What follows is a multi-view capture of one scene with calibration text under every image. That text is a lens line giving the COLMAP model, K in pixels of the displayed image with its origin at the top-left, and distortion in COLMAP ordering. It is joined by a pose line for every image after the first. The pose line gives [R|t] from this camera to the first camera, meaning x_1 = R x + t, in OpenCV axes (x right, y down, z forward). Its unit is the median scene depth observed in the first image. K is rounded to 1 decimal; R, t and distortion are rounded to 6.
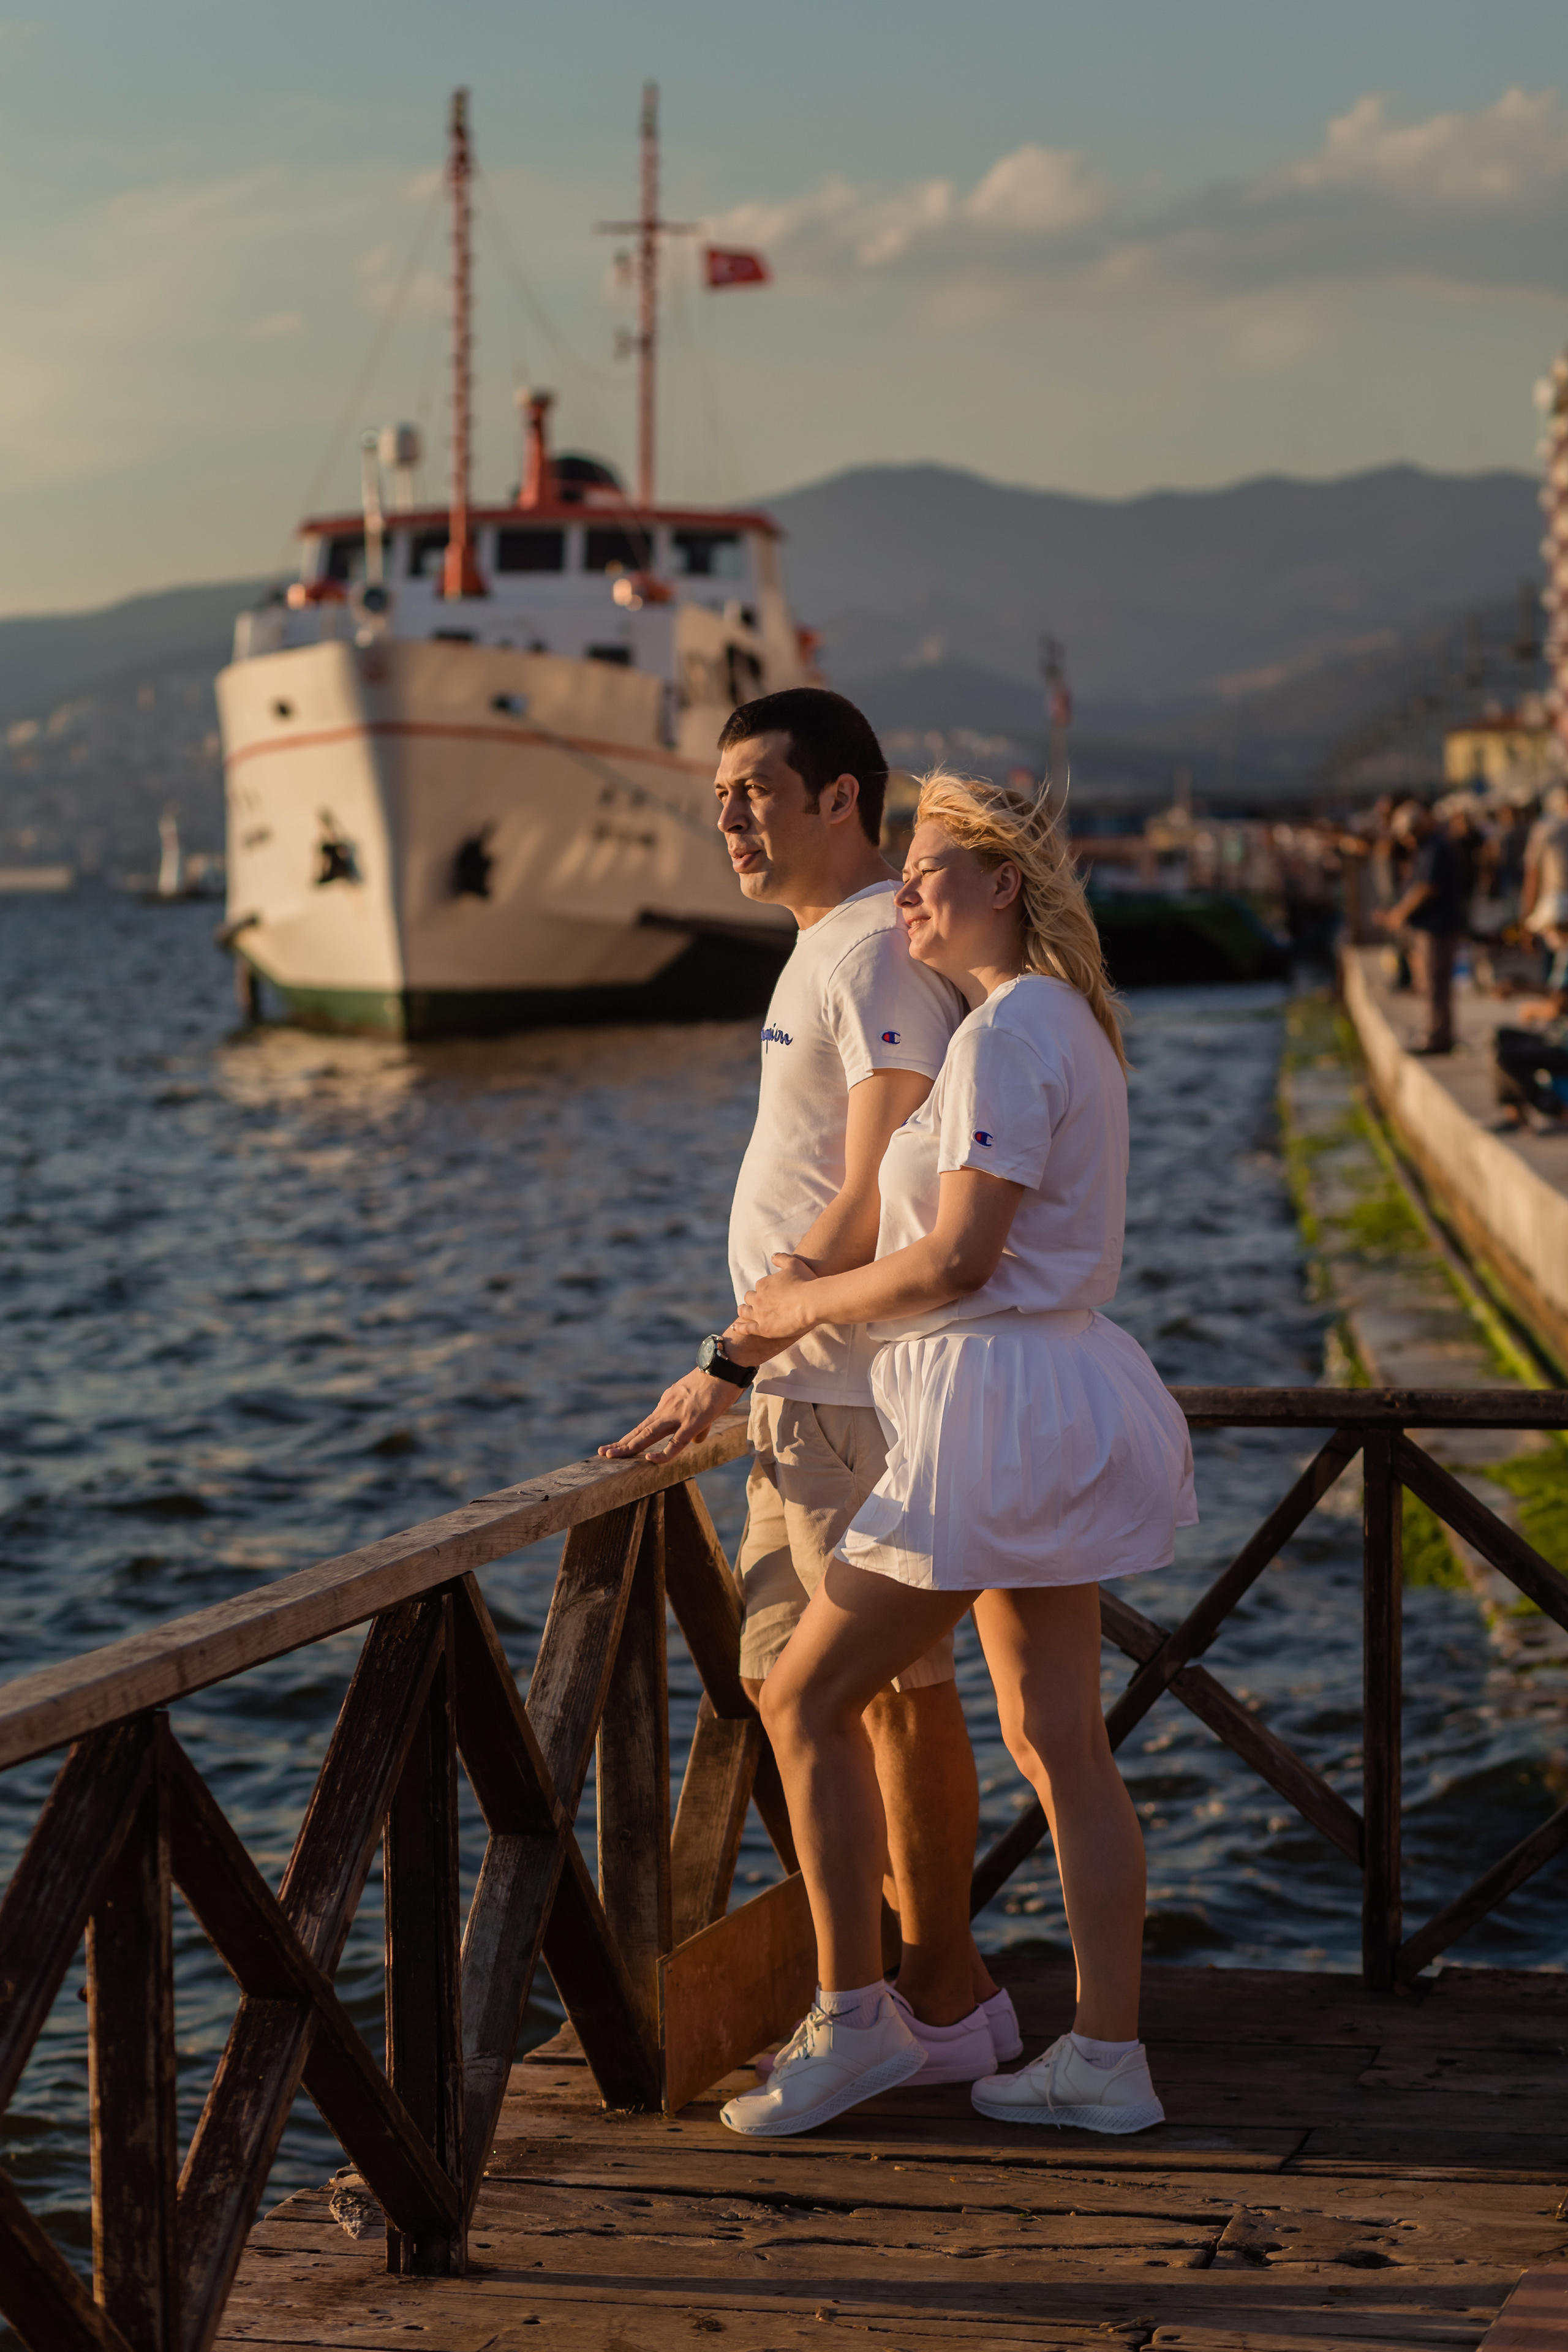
lens RADIAL K [[5741.4, 0, 795.2], [0, 5741.4, 1170.8], [0, 0, 1]] dist [-0.019758, 0.000000]
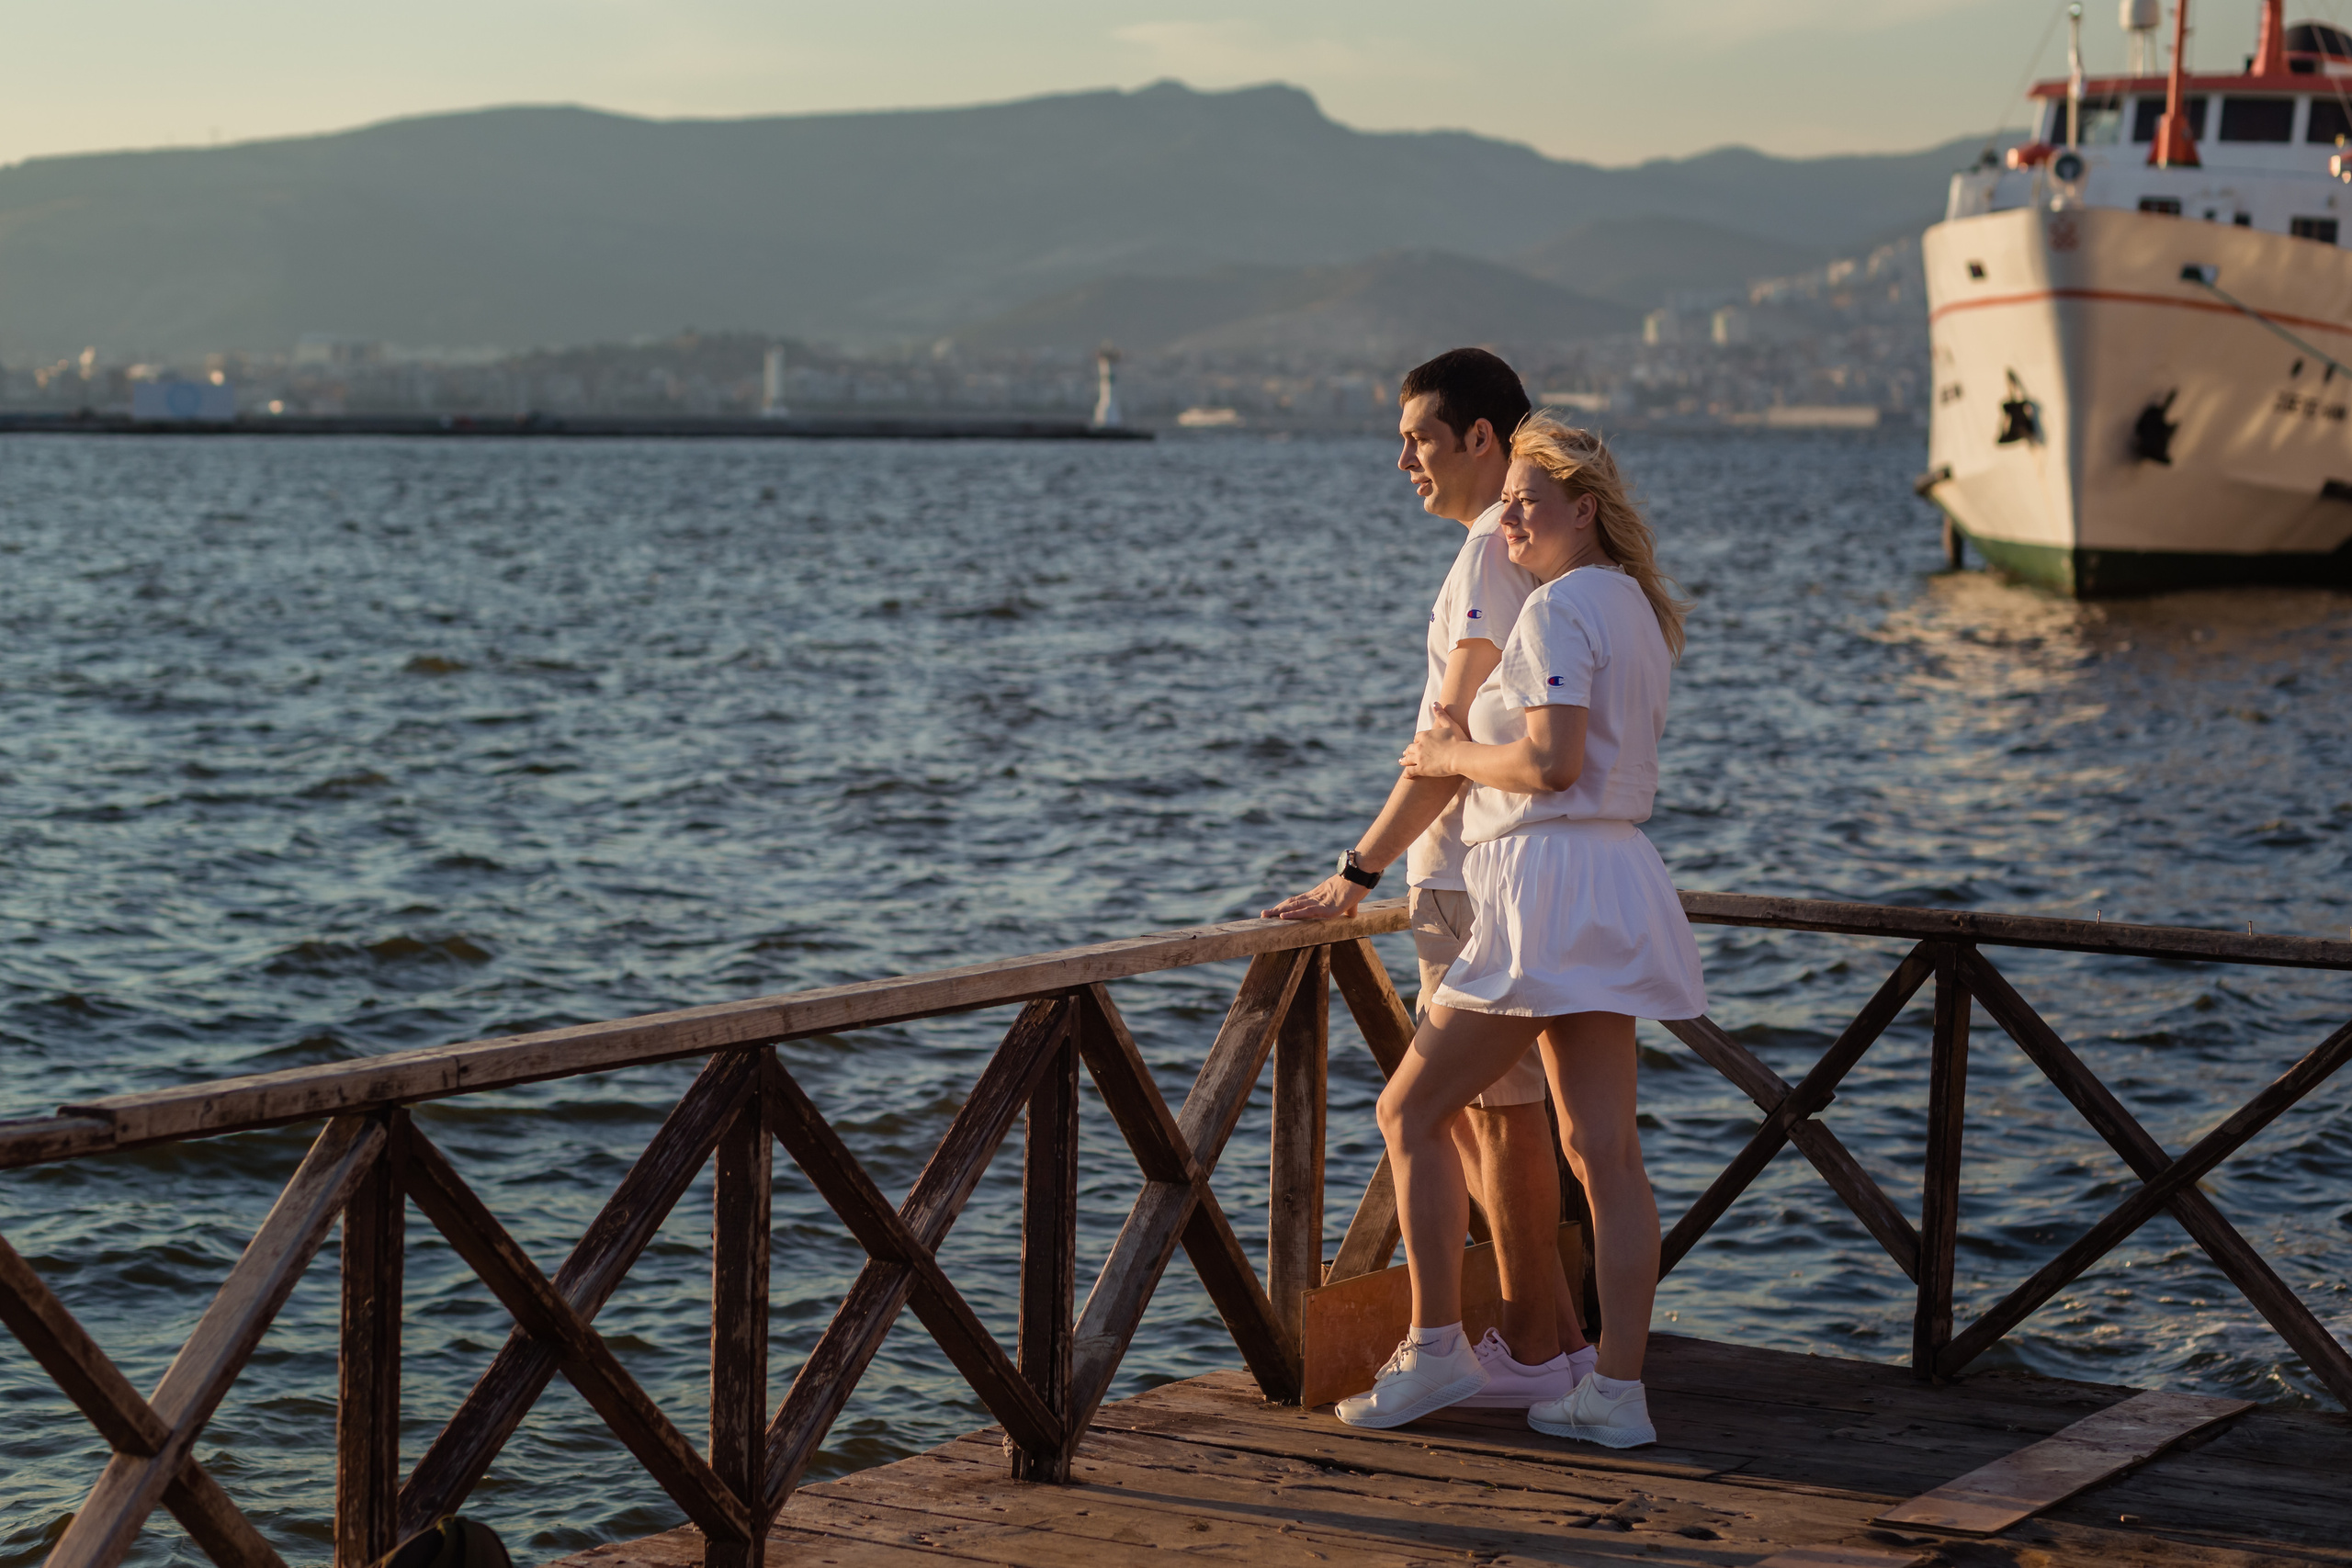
lens RADIAL K [[5740.8, 0, 1178.7], [0, 5740.8, 782.9], [0, 0, 1]] dist [-0.019758, 0.000000]
pose [[0.968181, 0.063023, -0.242186, 0.264232], [-0.059963, 0.998000, 0.019993, -0.006519], [0.242962, -0.004834, 0.970024, -0.307705]]
